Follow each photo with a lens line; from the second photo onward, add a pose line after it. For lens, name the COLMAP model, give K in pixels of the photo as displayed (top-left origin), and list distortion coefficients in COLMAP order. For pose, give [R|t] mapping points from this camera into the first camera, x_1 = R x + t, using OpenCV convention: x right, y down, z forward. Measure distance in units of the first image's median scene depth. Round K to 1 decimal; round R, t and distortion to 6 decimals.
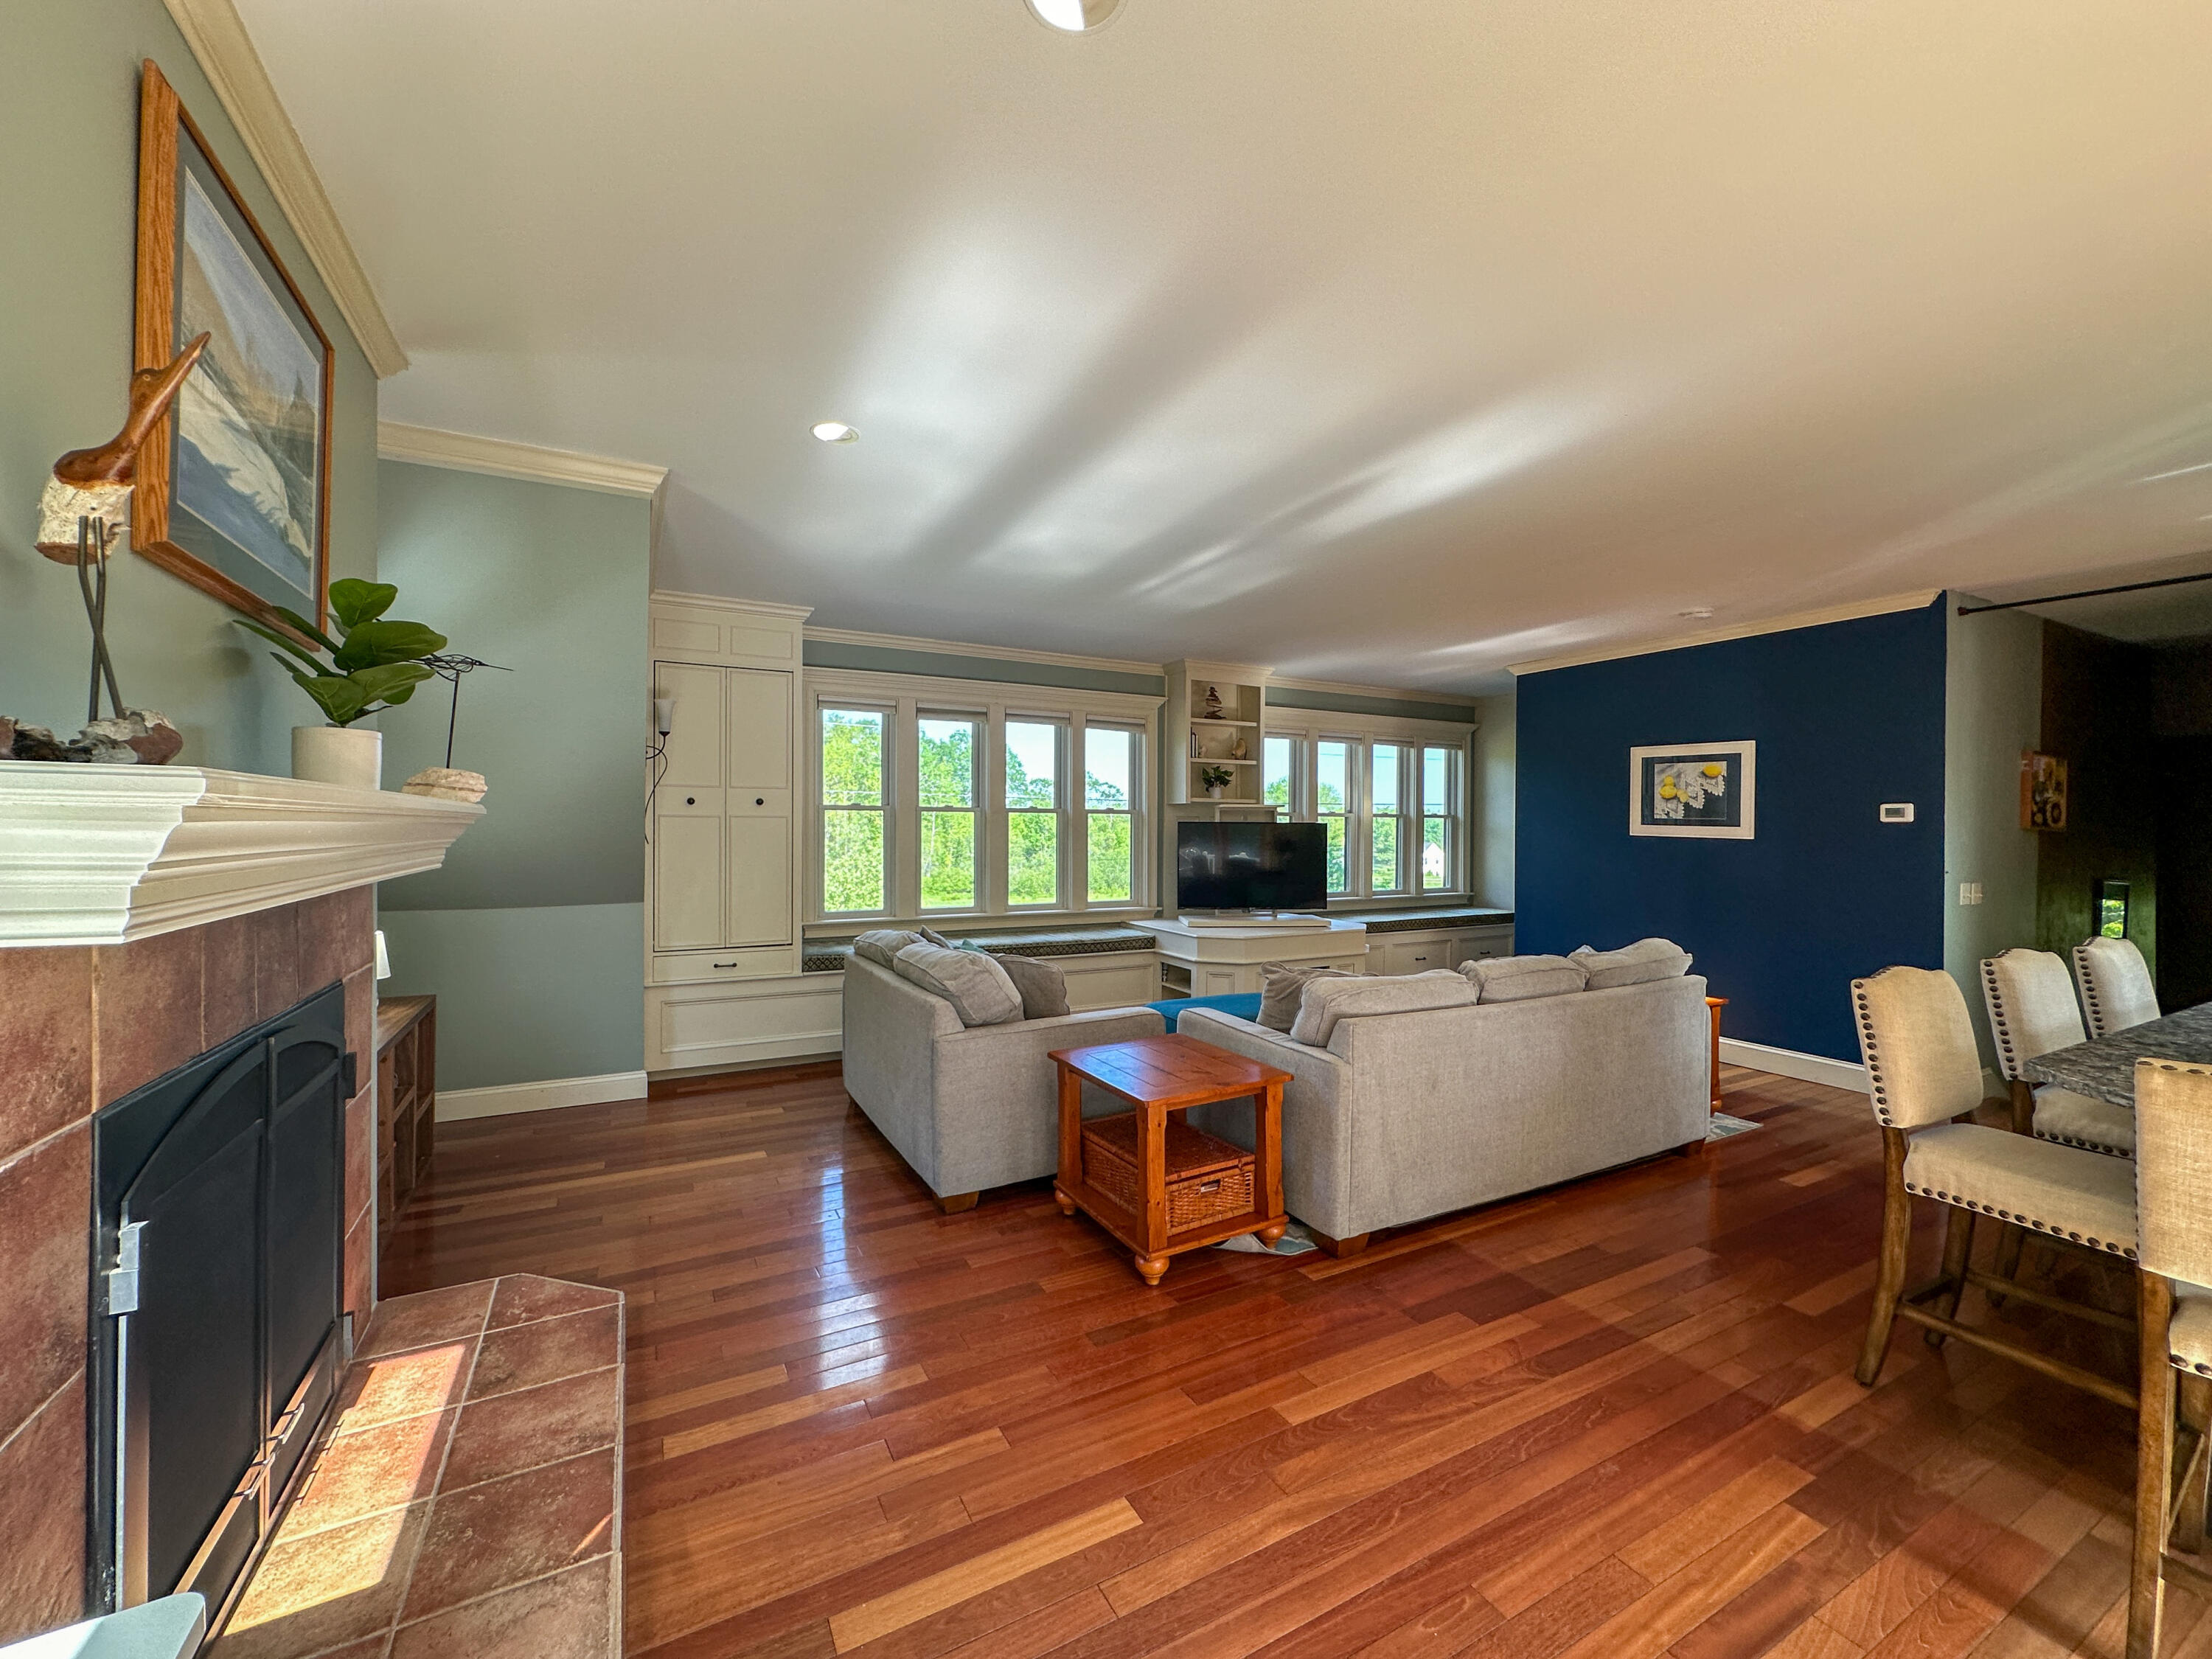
lens RADIAL K [[881.6, 0, 1104.9], [0, 881.6, 830.5], [0, 0, 1]] dist [-0.003624, 0.000474]
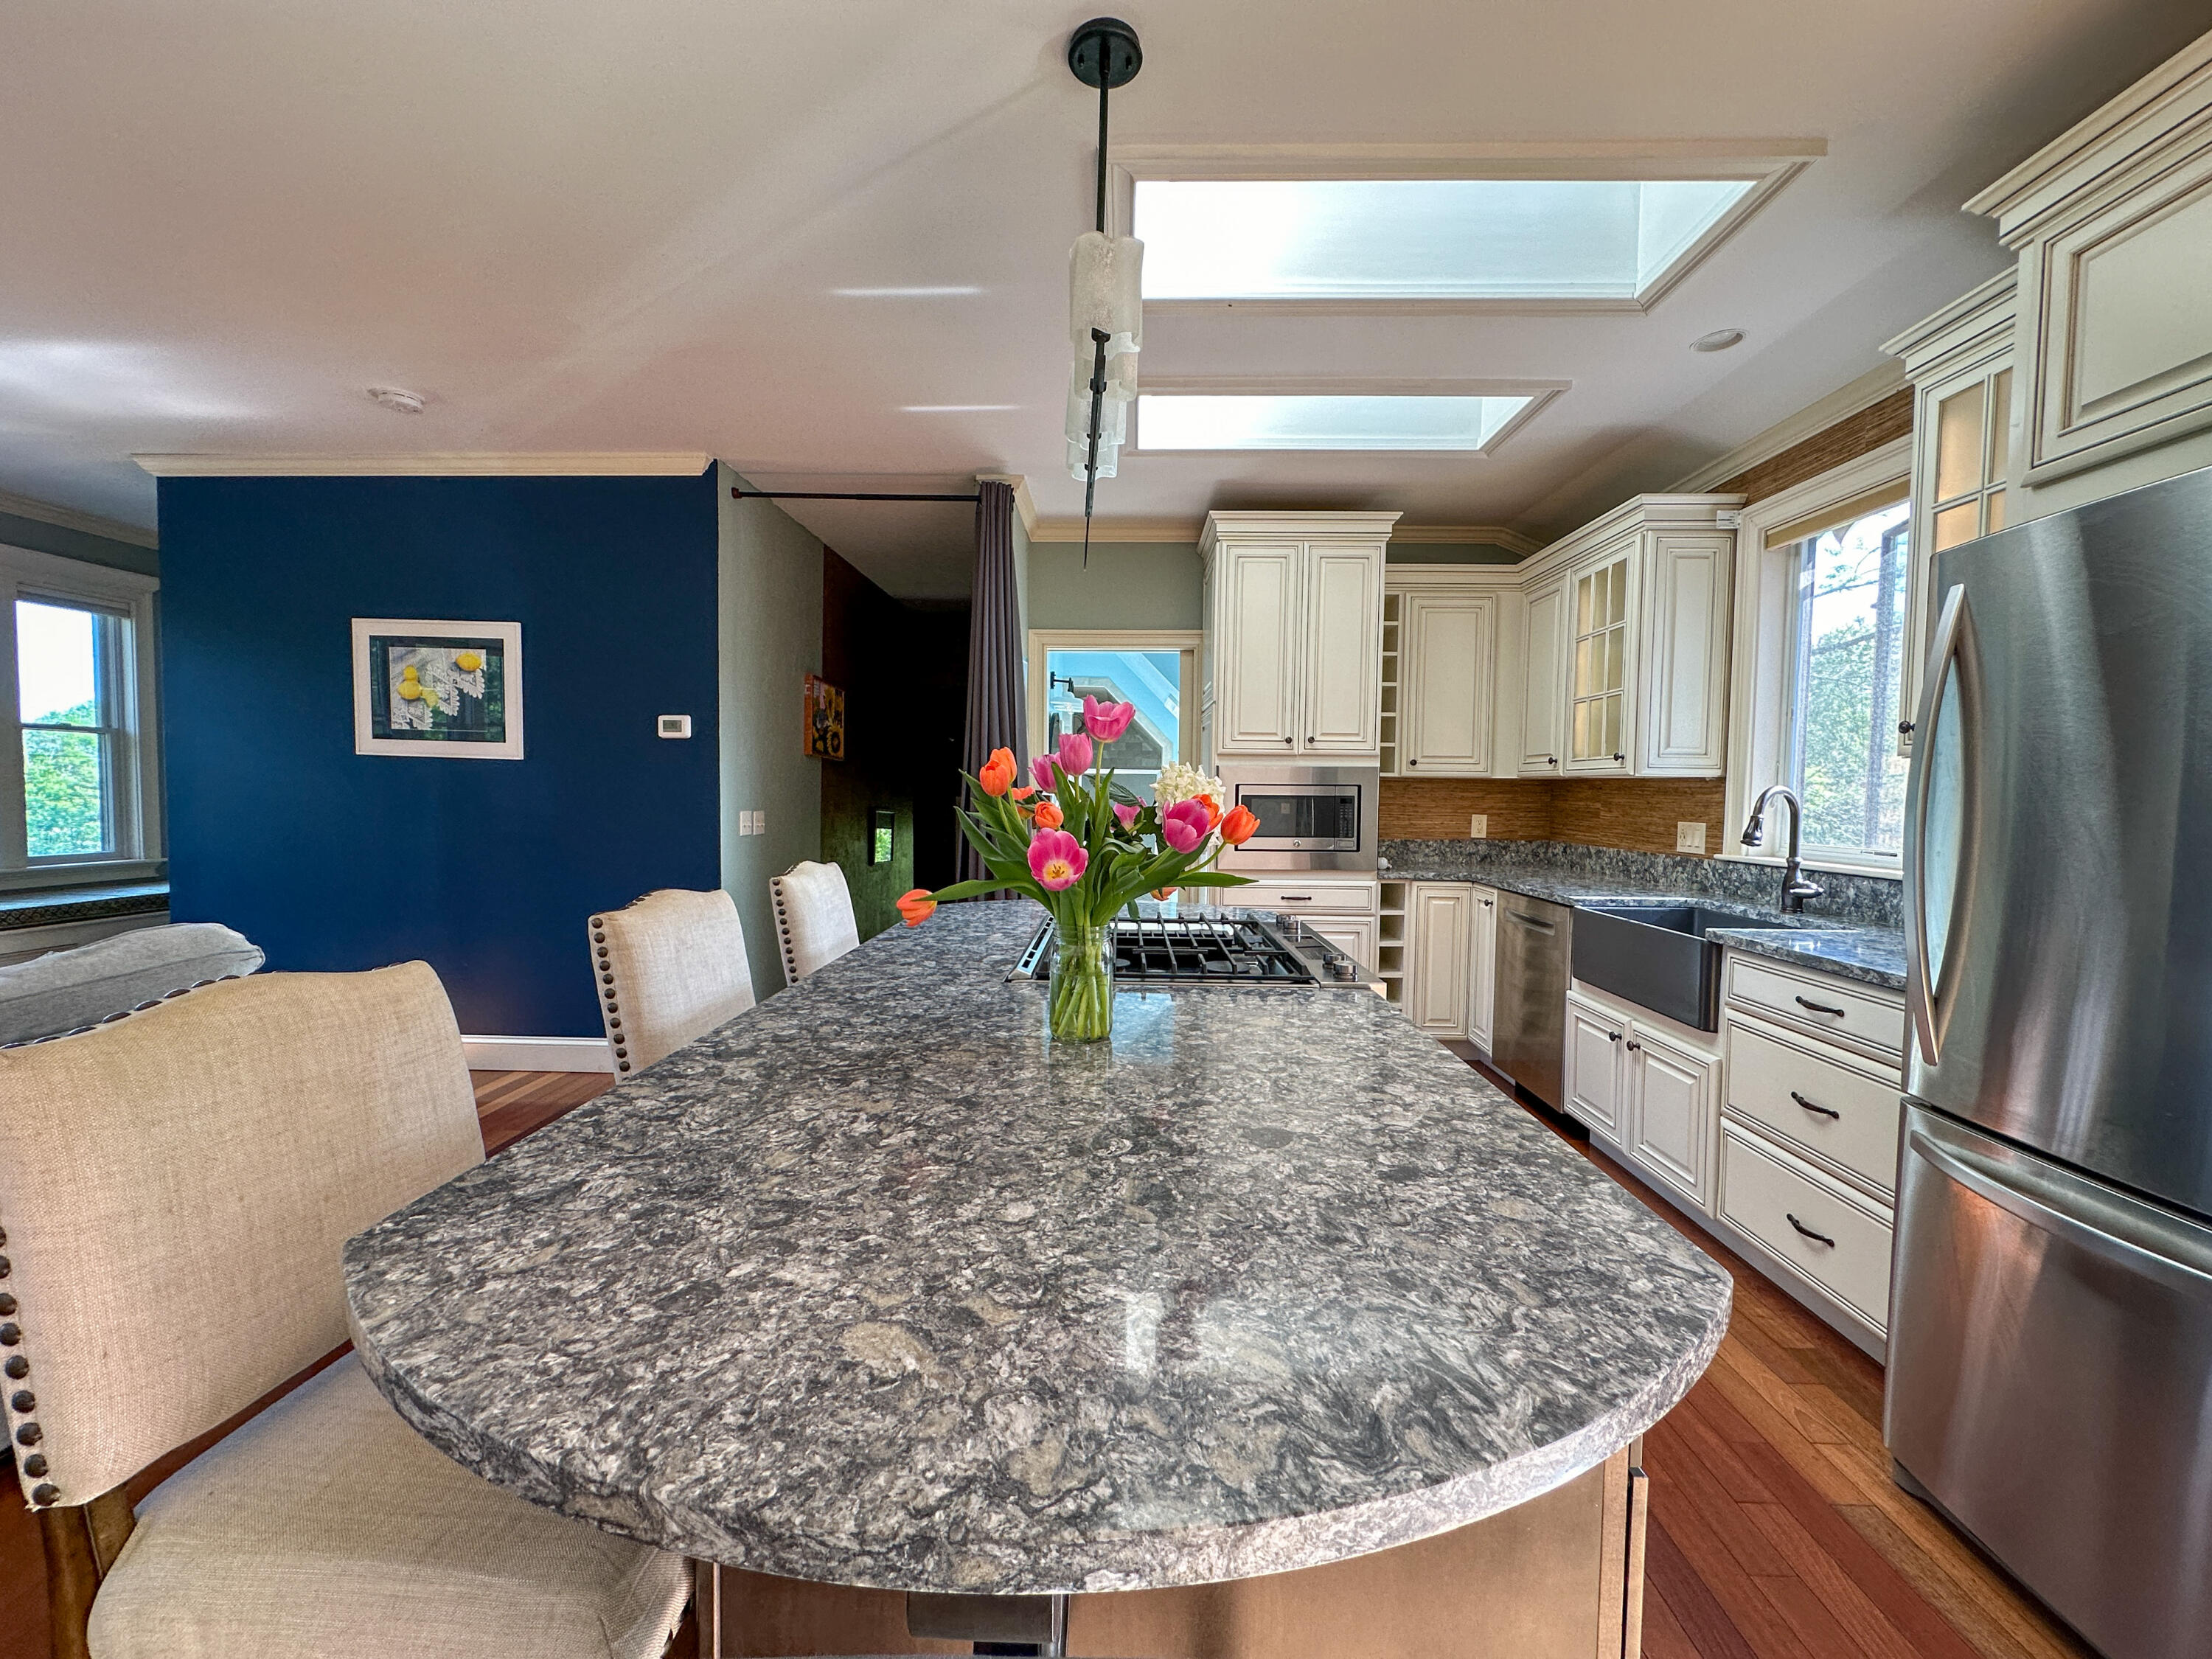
lens RADIAL K [[881.6, 0, 1099.9], [0, 881.6, 827.5], [0, 0, 1]] dist [-0.003624, 0.000474]
pose [[0.499951, -0.034238, 0.865376, 0.281438], [-0.005076, 0.999085, 0.042460, 0.026642], [-0.866039, -0.025620, 0.499320, 0.180497]]
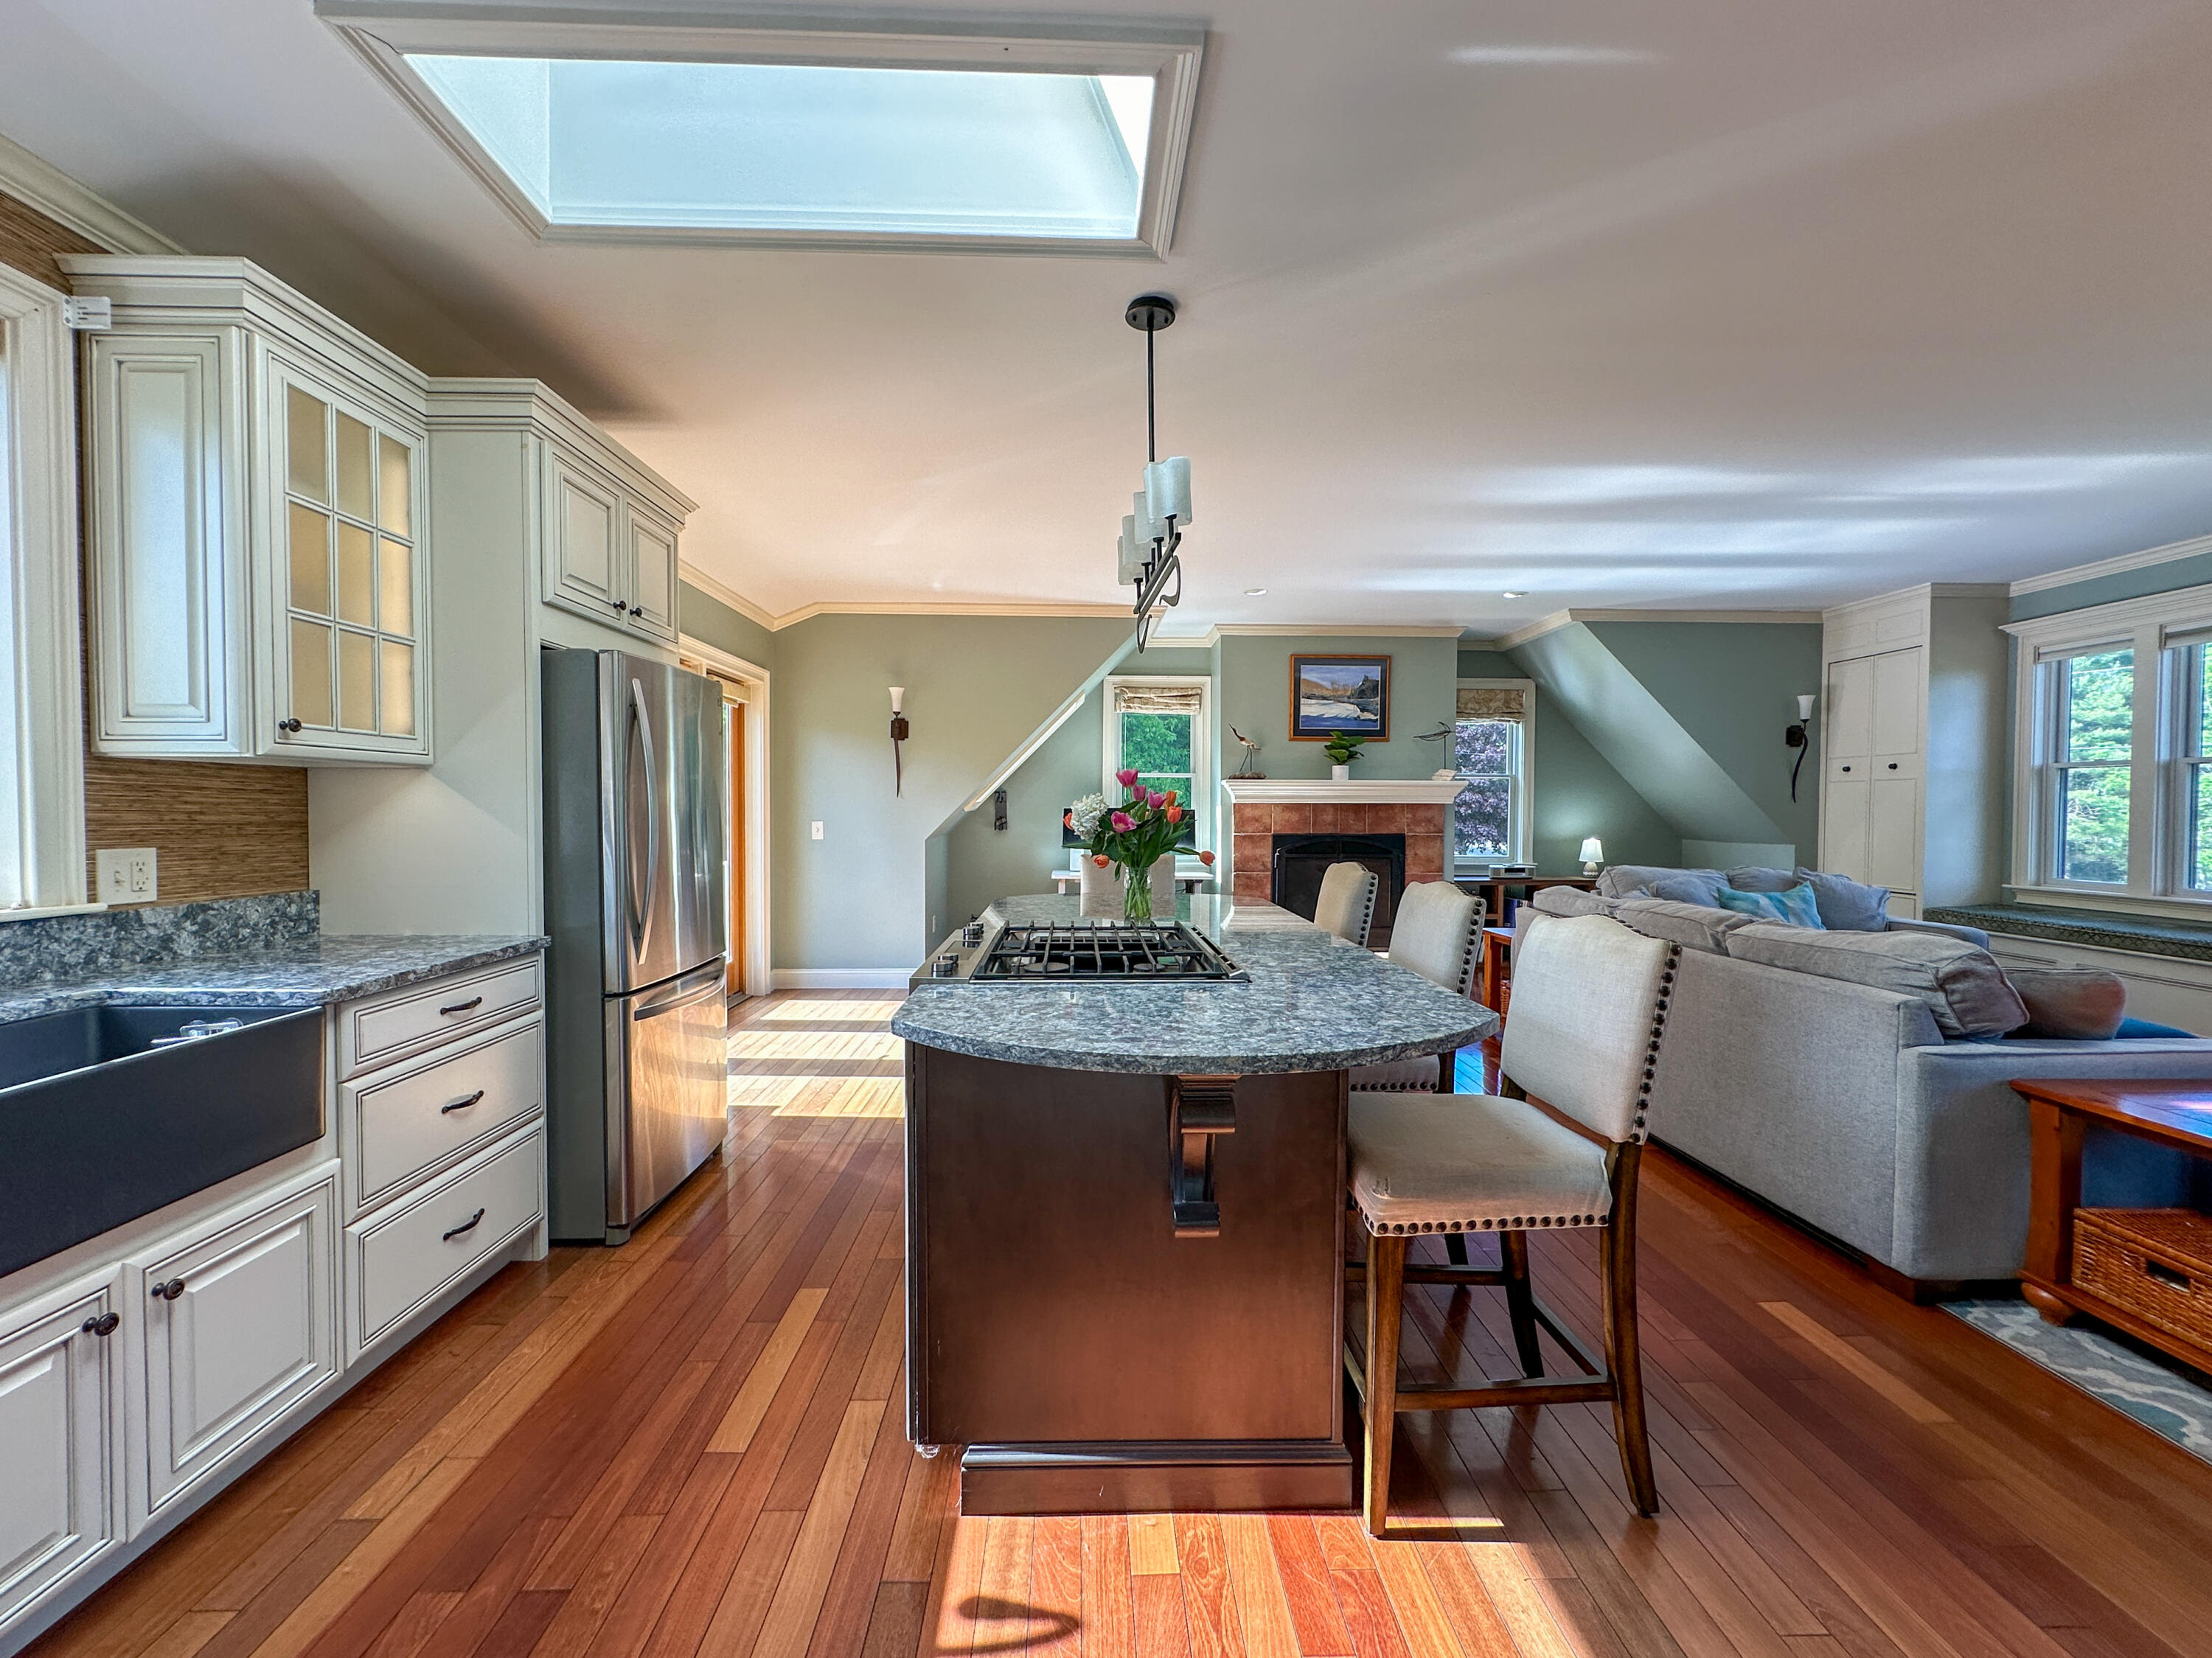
lens RADIAL K [[881.5, 0, 1094.7], [0, 881.5, 830.0], [0, 0, 1]] dist [-0.003624, 0.000474]
pose [[-0.449970, 0.013945, -0.892935, 0.810563], [-0.010581, 0.999725, 0.020945, 0.028330], [0.892981, 0.018873, -0.449698, 0.440118]]
